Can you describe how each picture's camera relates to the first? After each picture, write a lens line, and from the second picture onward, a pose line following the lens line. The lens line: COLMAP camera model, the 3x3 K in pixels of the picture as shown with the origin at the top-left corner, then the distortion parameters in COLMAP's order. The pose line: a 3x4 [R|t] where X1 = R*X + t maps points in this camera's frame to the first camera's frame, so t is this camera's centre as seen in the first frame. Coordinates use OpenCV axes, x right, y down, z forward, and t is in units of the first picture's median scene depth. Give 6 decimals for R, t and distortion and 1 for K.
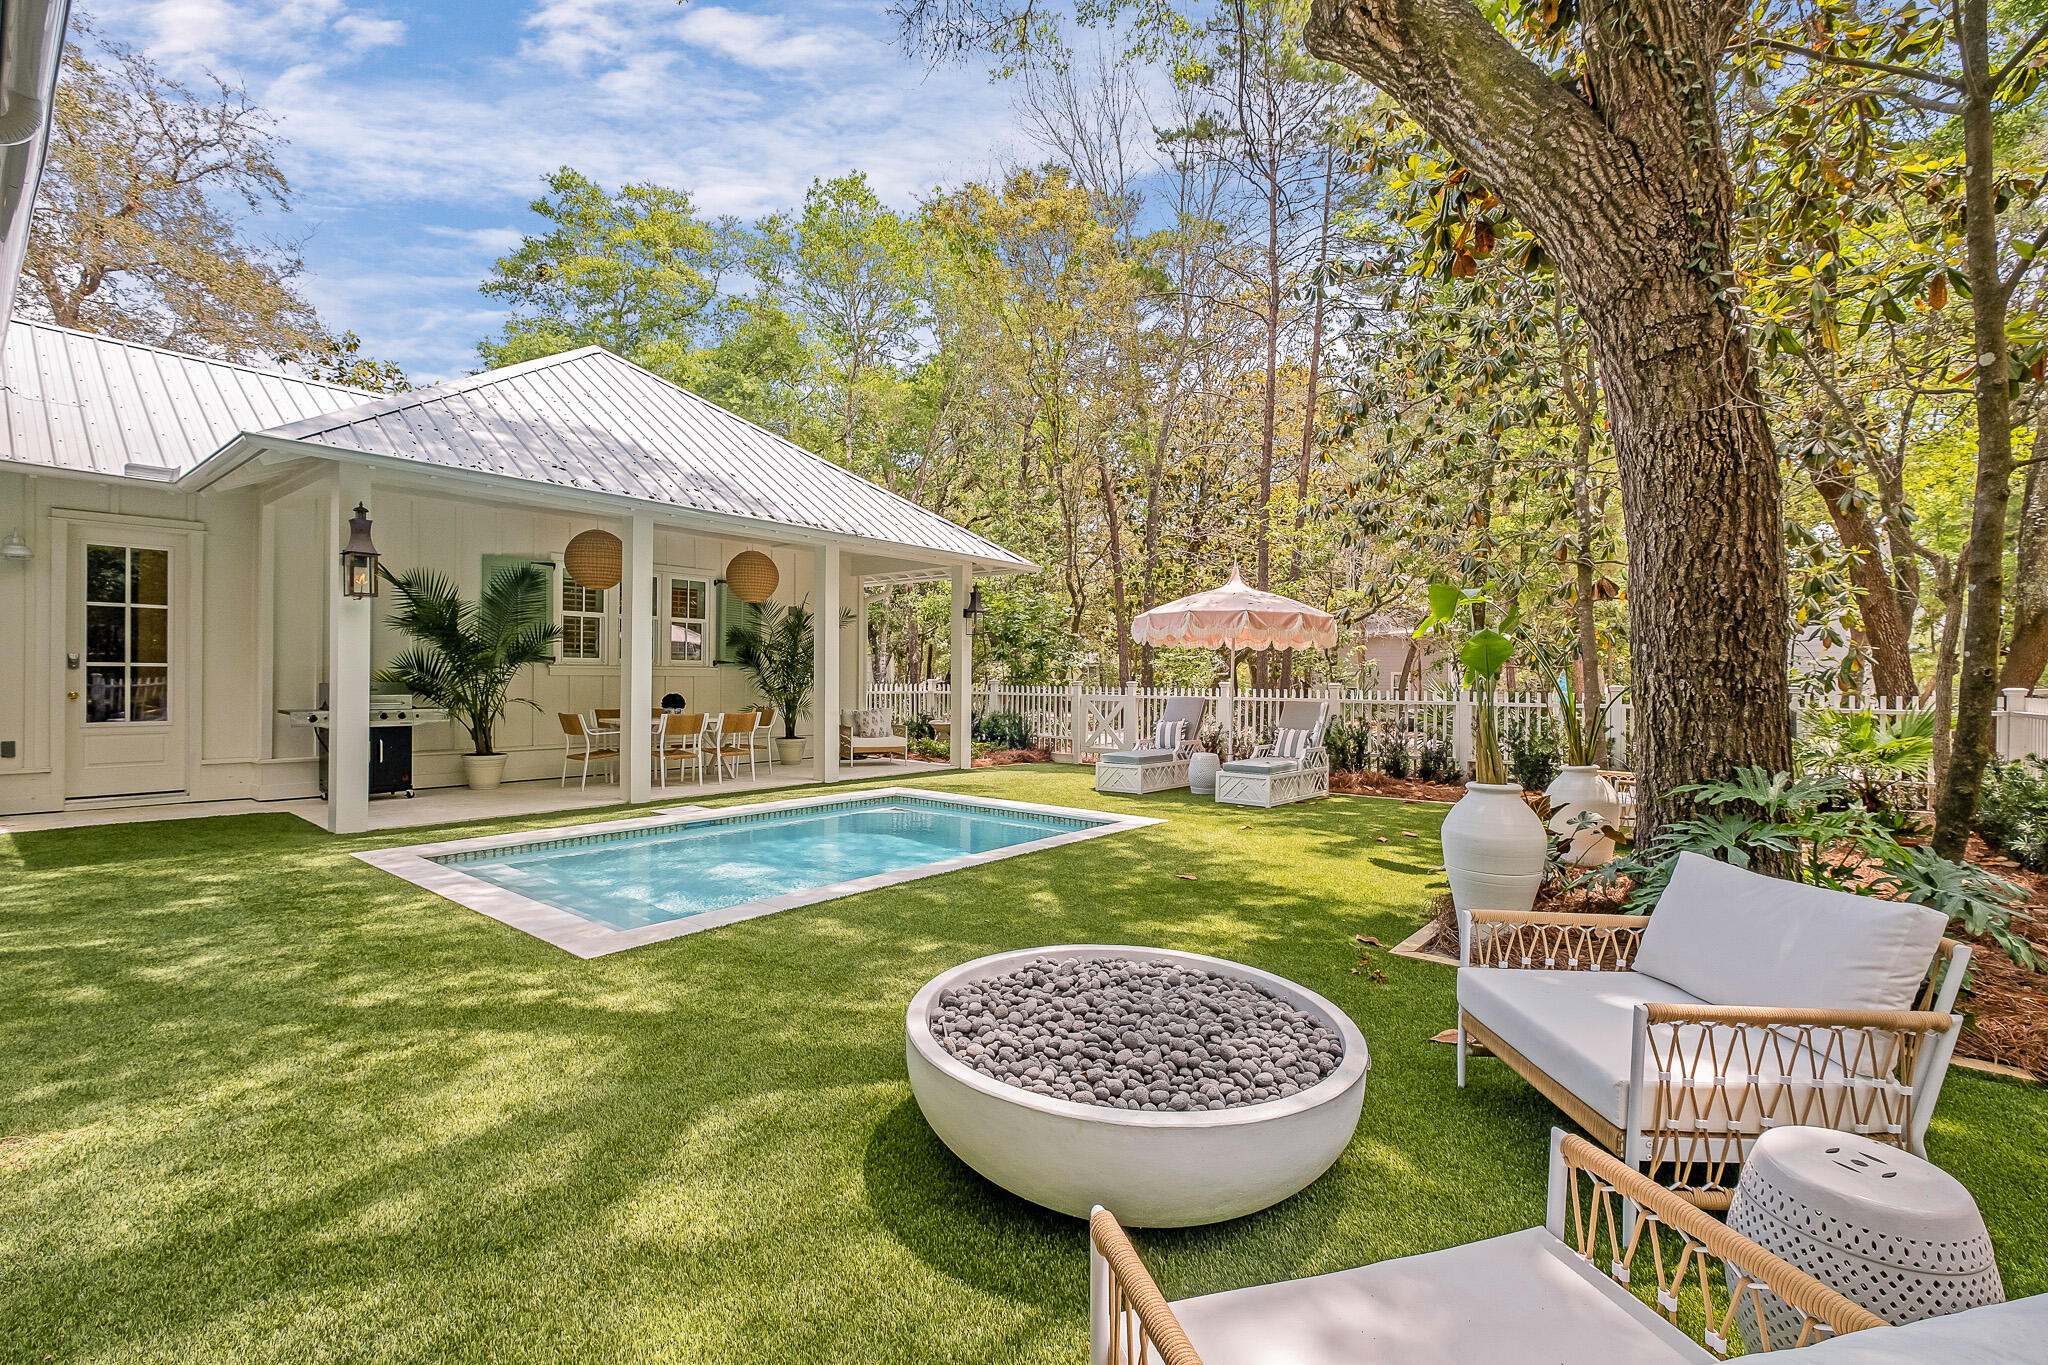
lens RADIAL K [[896.1, 0, 1032.4], [0, 896.1, 683.1], [0, 0, 1]] dist [0.003681, -0.001651]
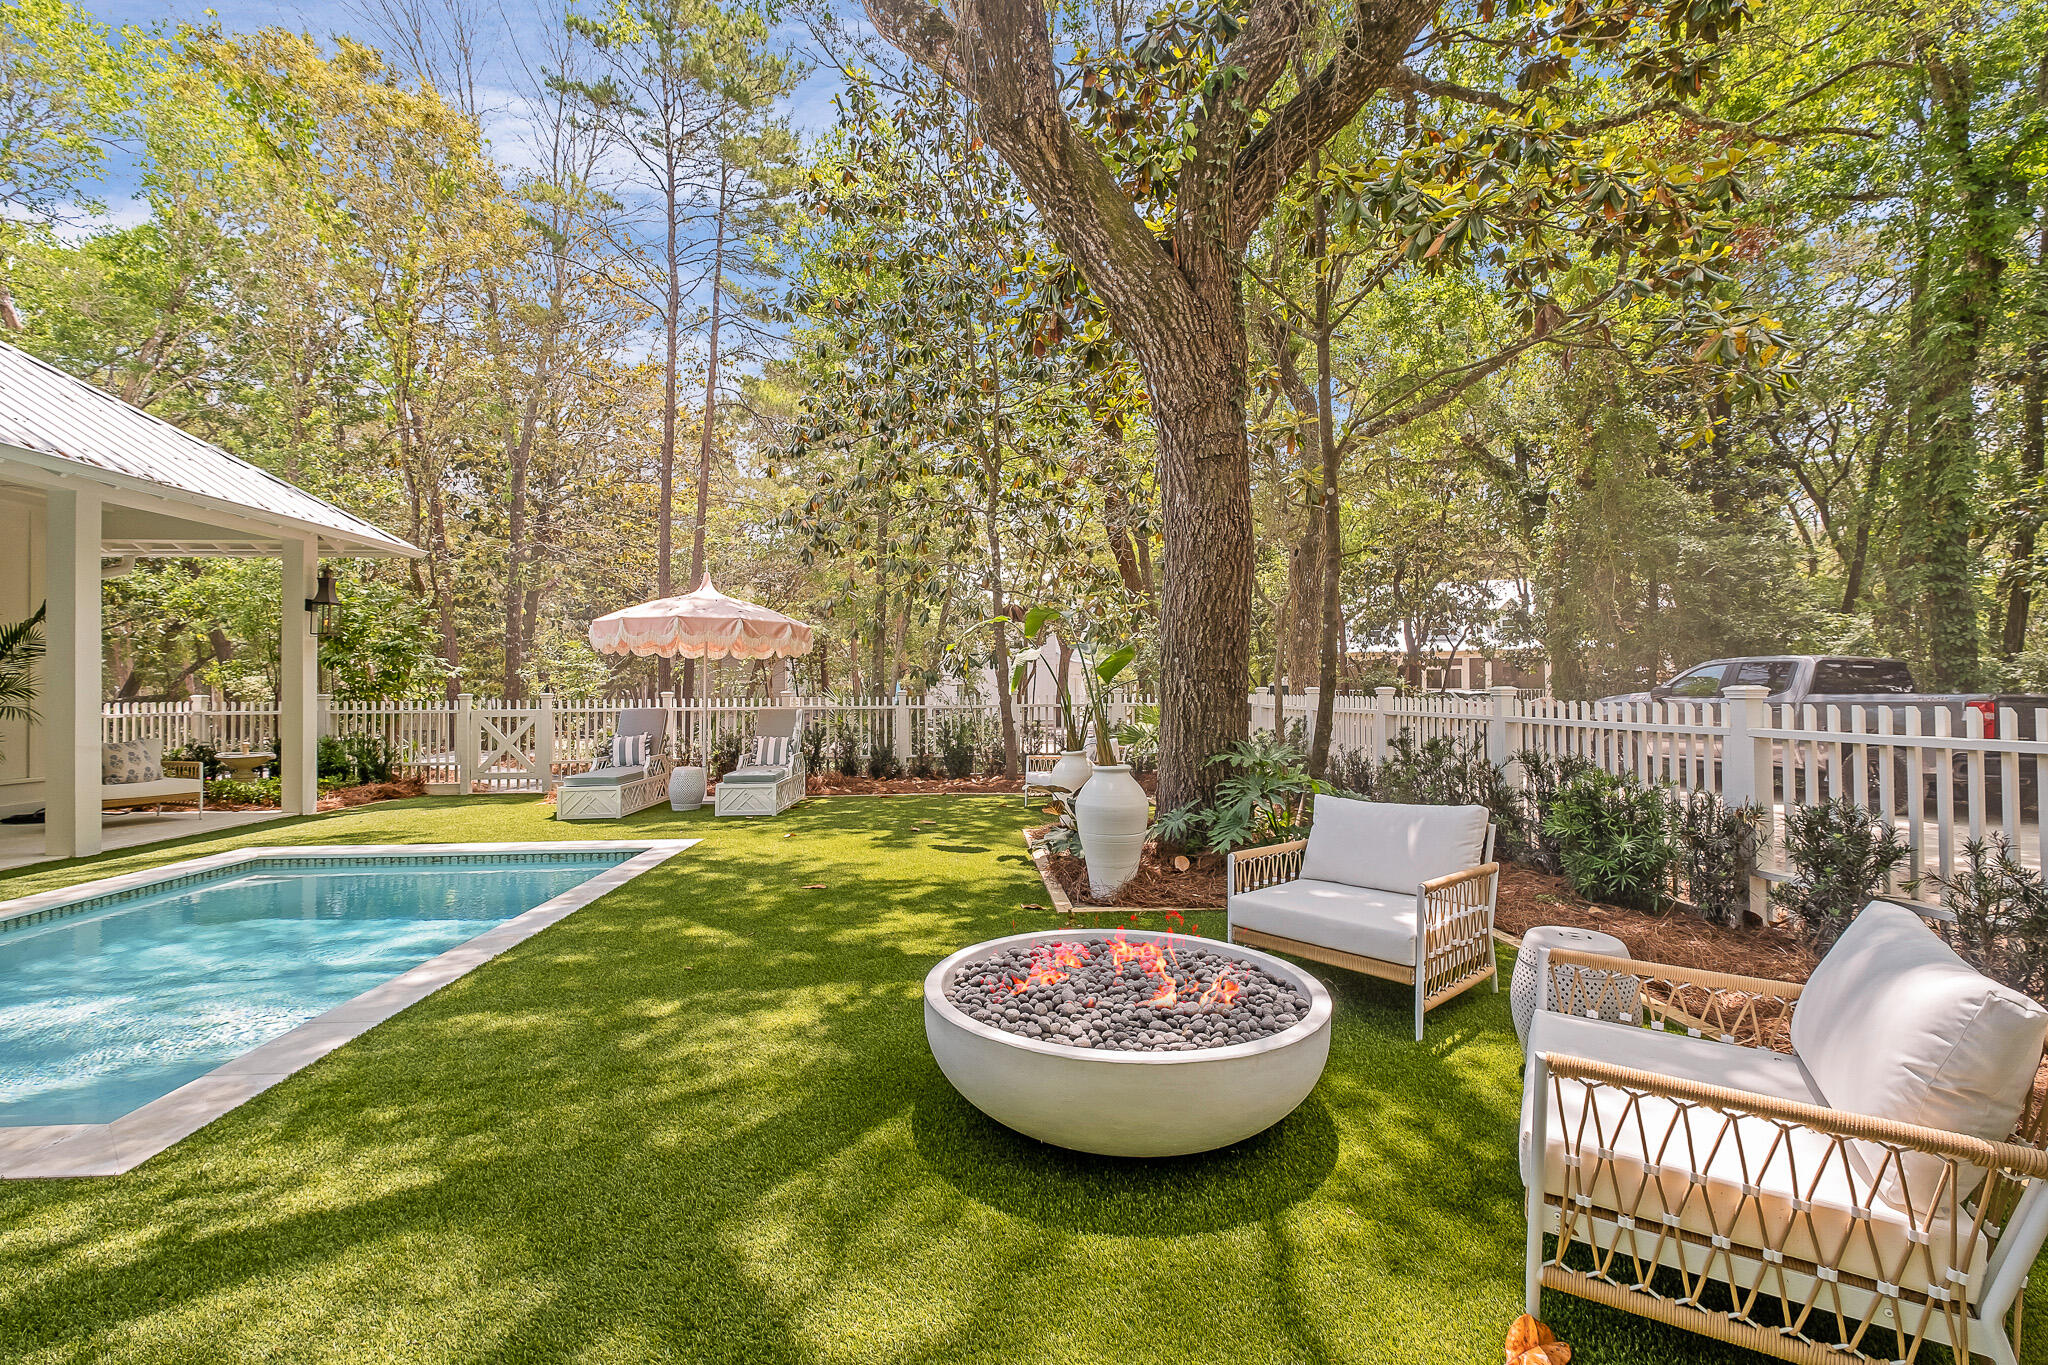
lens RADIAL K [[896.1, 0, 1028.1], [0, 896.1, 684.2], [0, 0, 1]] dist [0.003681, -0.001651]
pose [[0.729773, -0.011688, 0.683590, -0.194142], [0.016800, 0.999859, -0.000839, -0.002461], [-0.683483, 0.012097, 0.729866, 0.063045]]
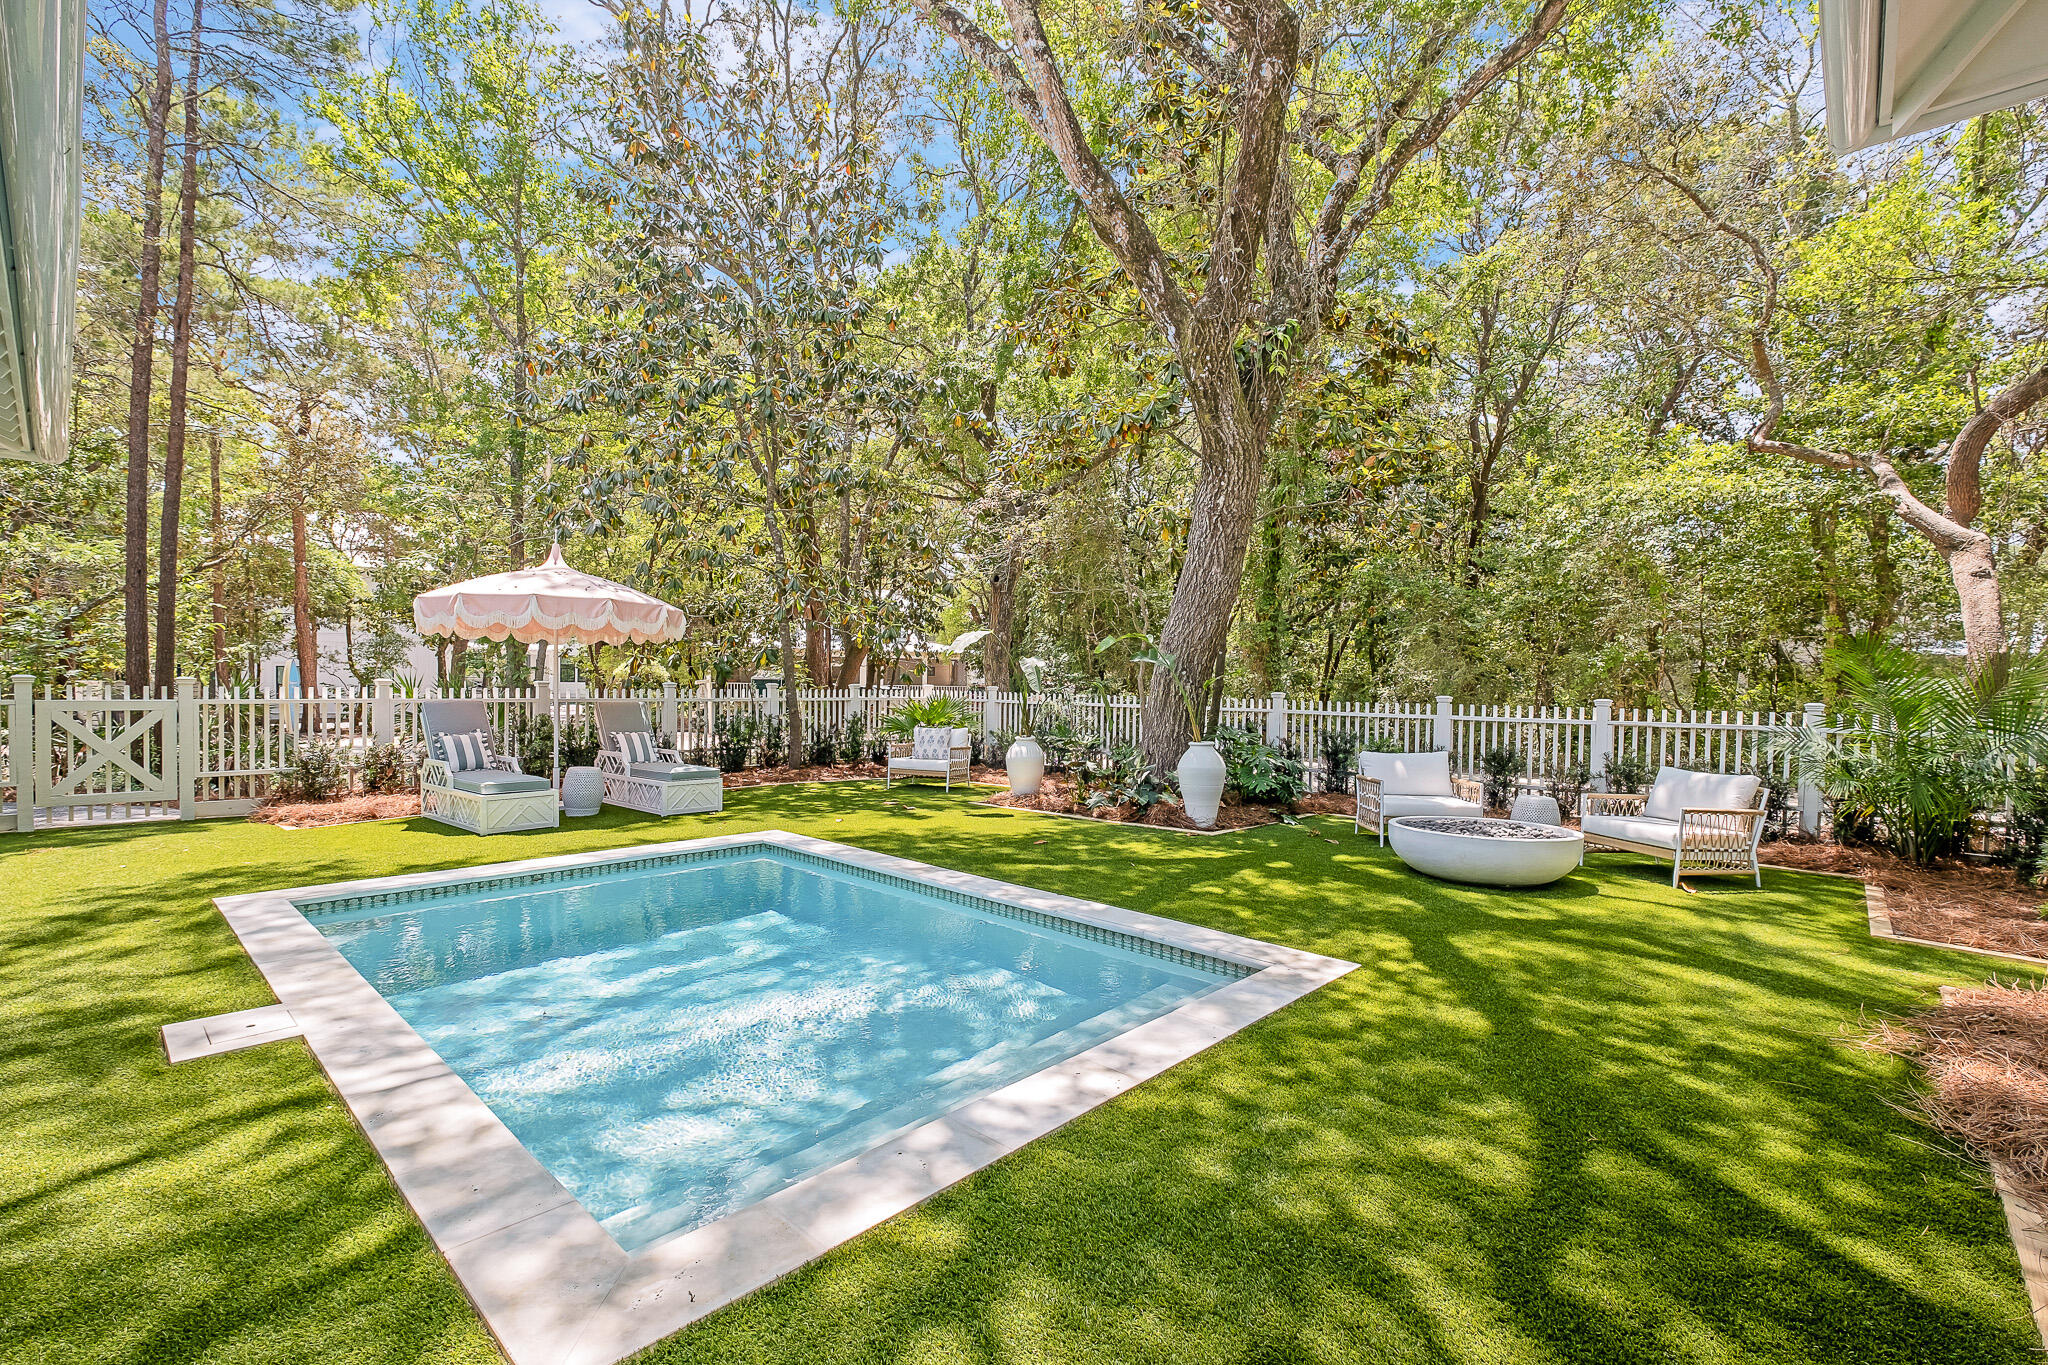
lens RADIAL K [[896.1, 0, 1022.2], [0, 896.1, 680.8], [0, 0, 1]] dist [0.003681, -0.001651]
pose [[0.059480, -0.006068, 0.998211, -0.626171], [-0.002861, 0.999976, 0.006249, -0.007911], [-0.998225, -0.003228, 0.059462, 0.550946]]
